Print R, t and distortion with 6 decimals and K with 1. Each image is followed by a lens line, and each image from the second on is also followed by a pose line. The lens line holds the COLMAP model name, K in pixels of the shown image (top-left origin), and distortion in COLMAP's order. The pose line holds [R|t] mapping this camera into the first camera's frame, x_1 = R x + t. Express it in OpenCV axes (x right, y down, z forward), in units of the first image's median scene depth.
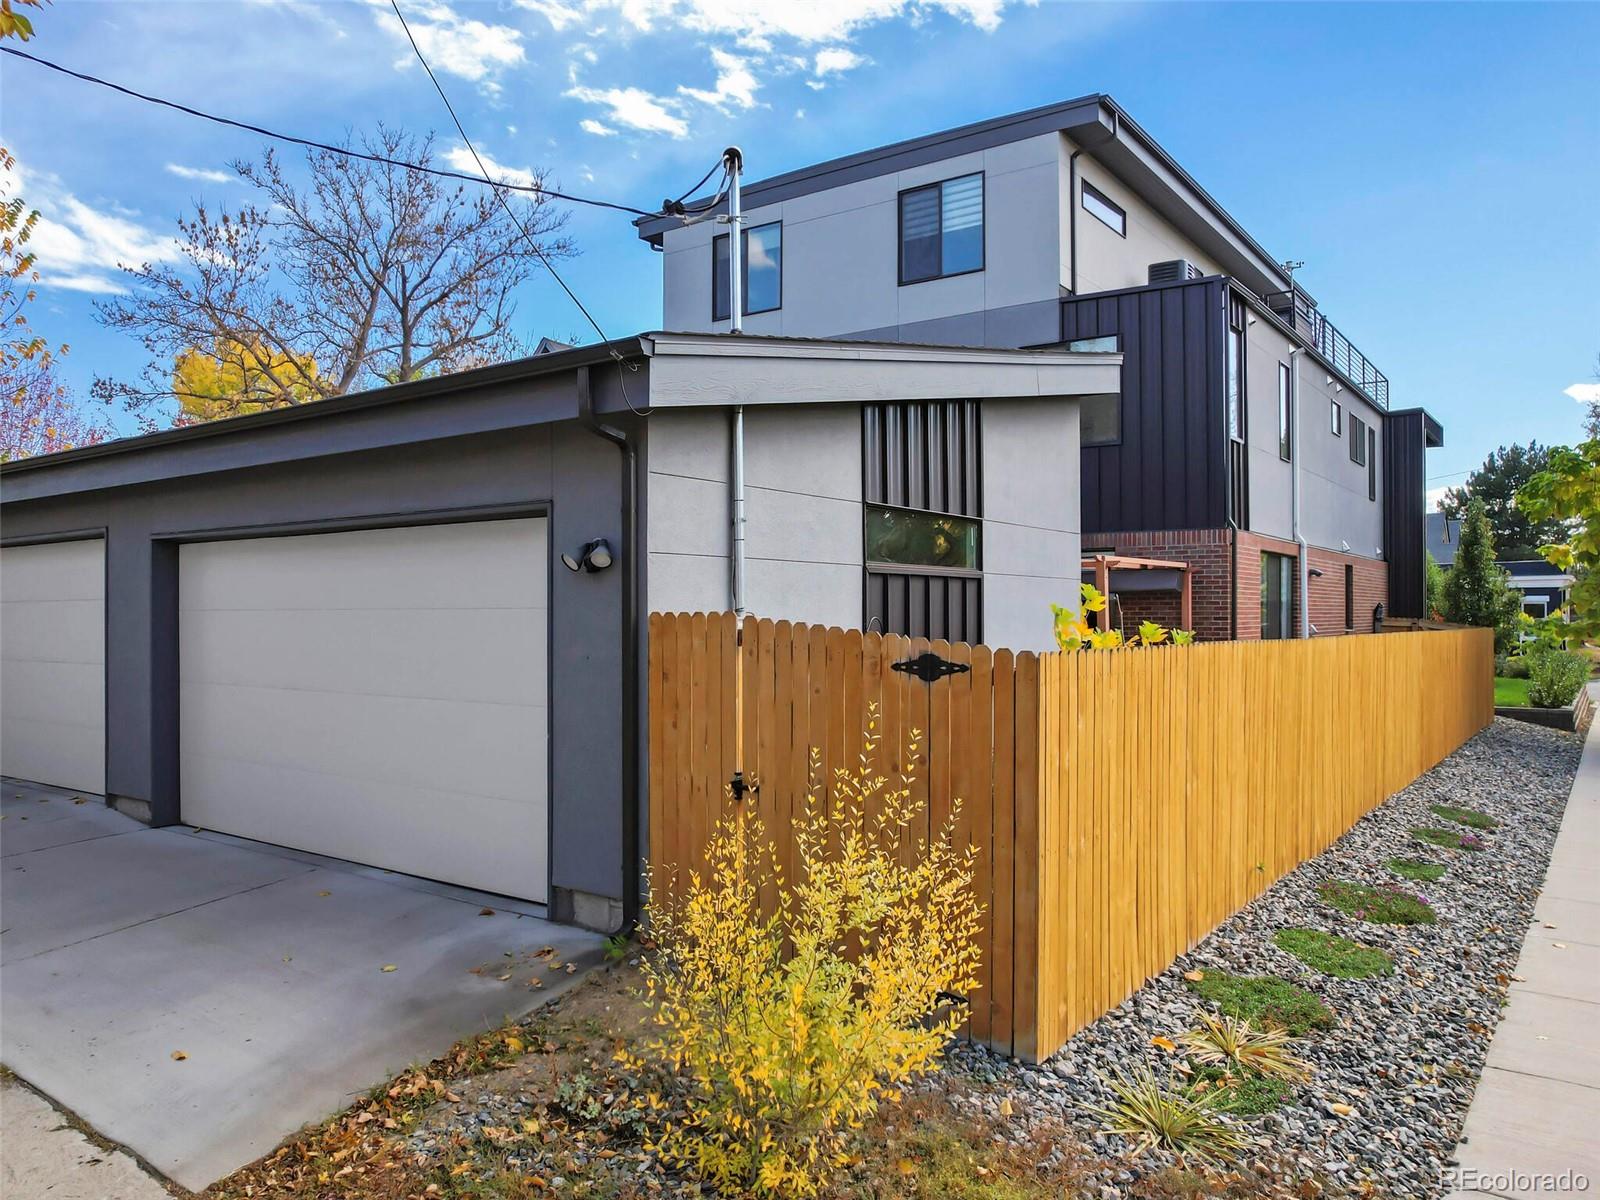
lens RADIAL K [[1131.5, 0, 796.6], [0, 1131.5, 600.2], [0, 0, 1]] dist [0.005418, -0.000128]
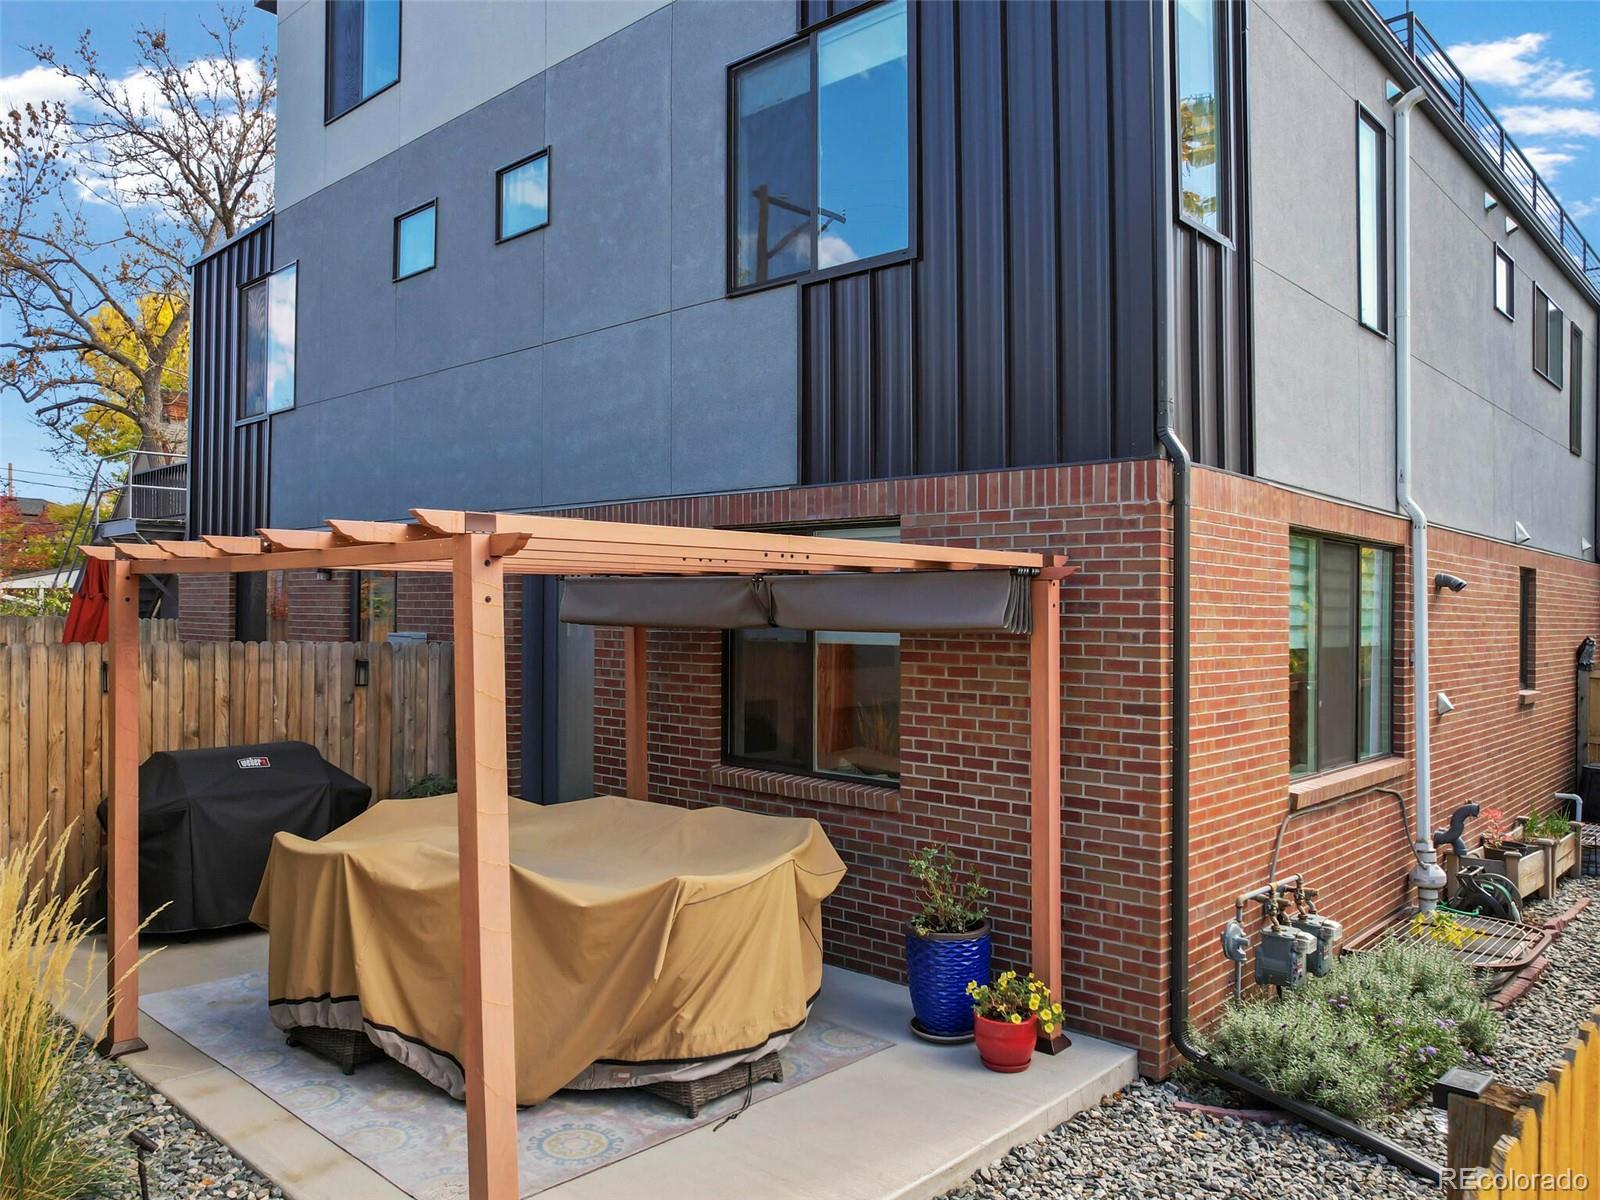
lens RADIAL K [[1173.4, 0, 803.4], [0, 1173.4, 602.9], [0, 0, 1]] dist [-0.024058, 0.002091]
pose [[0.993484, 0.010889, -0.113451, 0.263328], [-0.010794, 0.999941, 0.001453, -0.014552], [0.113460, -0.000219, 0.993543, 0.522537]]
